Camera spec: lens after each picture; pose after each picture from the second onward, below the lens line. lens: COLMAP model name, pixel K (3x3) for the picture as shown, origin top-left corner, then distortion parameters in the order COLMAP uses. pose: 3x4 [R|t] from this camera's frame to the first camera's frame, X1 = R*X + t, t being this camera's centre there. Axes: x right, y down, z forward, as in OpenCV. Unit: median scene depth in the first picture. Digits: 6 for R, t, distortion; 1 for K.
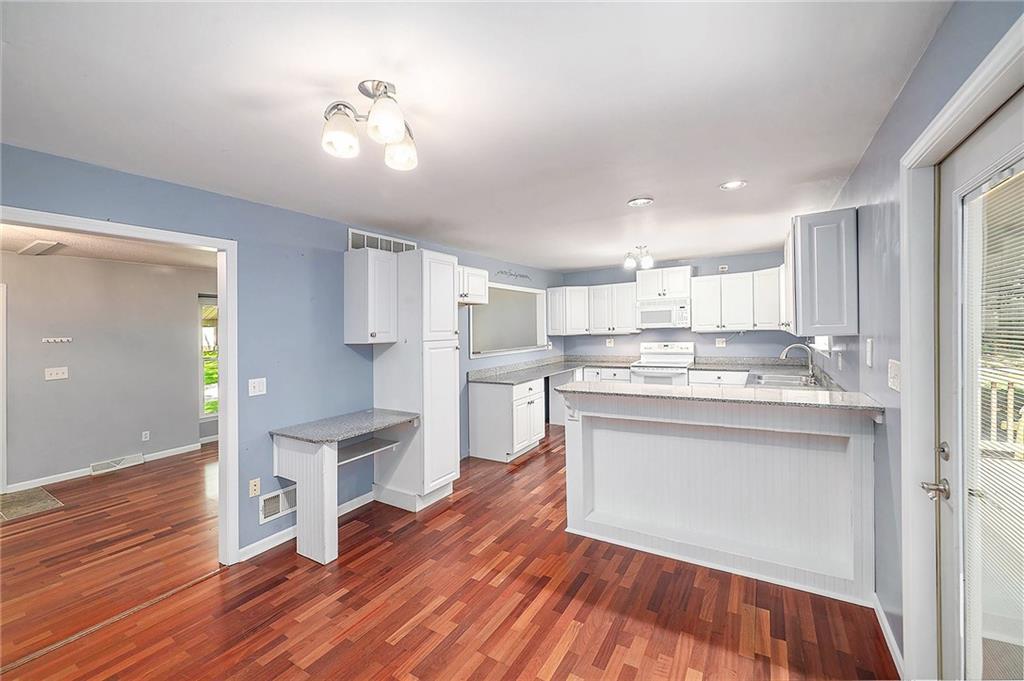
lens RADIAL K [[408.1, 0, 513.4], [0, 408.1, 336.4], [0, 0, 1]] dist [0.000498, -0.000040]
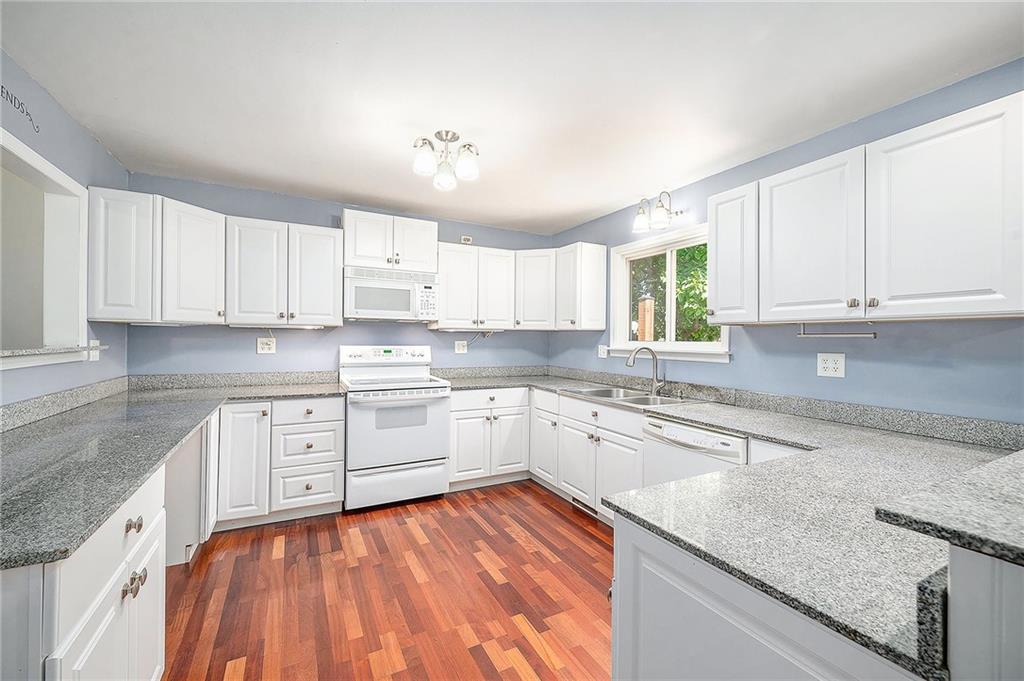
lens RADIAL K [[408.1, 0, 514.7], [0, 408.1, 342.1], [0, 0, 1]] dist [0.000498, -0.000040]
pose [[0.493020, 0.027149, 0.869594, -0.043840], [-0.012762, 0.999631, -0.023973, 0.021505], [-0.869924, 0.000722, 0.493185, 0.556227]]
